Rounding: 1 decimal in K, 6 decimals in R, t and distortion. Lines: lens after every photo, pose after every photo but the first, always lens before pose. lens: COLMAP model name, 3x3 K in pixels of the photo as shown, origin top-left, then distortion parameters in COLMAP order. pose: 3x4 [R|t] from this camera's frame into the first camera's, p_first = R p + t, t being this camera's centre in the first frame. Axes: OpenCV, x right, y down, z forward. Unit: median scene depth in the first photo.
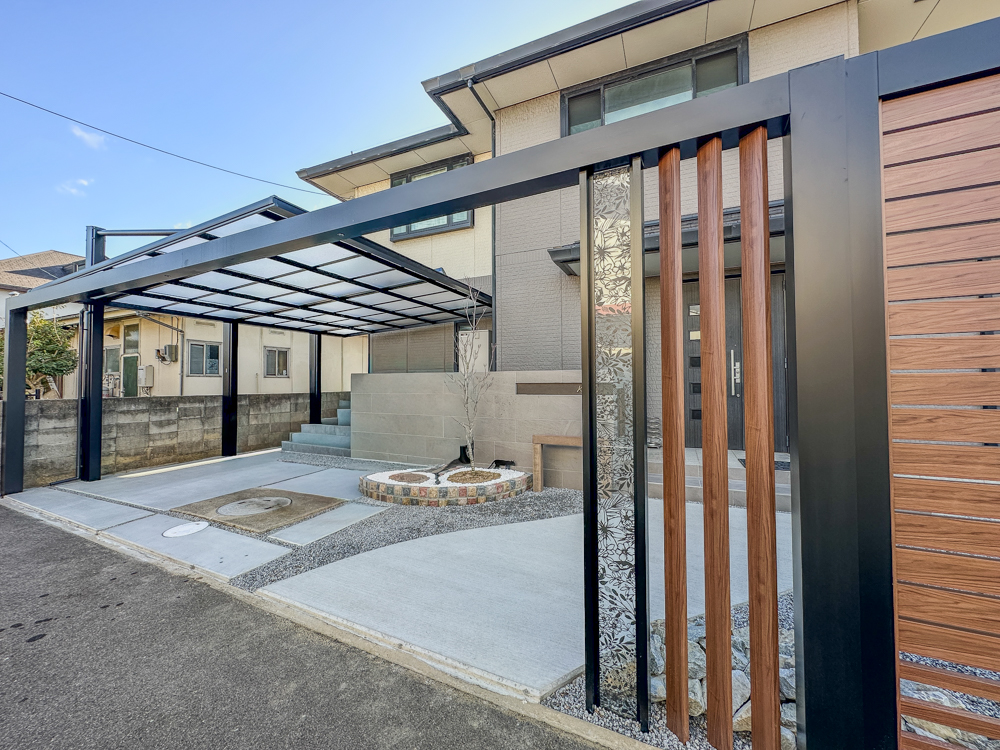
lens RADIAL K [[397.4, 0, 497.4], [0, 397.4, 367.7], [0, 0, 1]] dist [-0.001187, 0.000303]
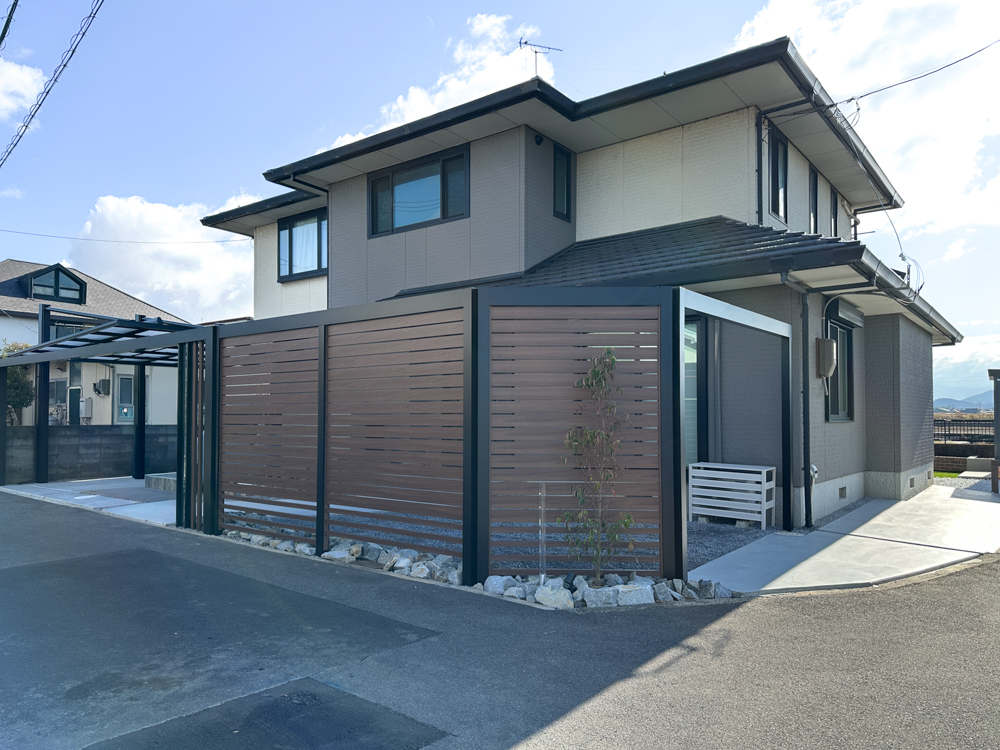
lens RADIAL K [[701.5, 0, 500.2], [0, 701.5, 389.6], [0, 0, 1]] dist [0.000900, -0.003950]
pose [[0.974842, -0.000110, -0.222897, 1.006150], [0.000680, 0.999997, 0.002481, -0.049903], [0.222896, -0.002570, 0.974839, -0.958640]]
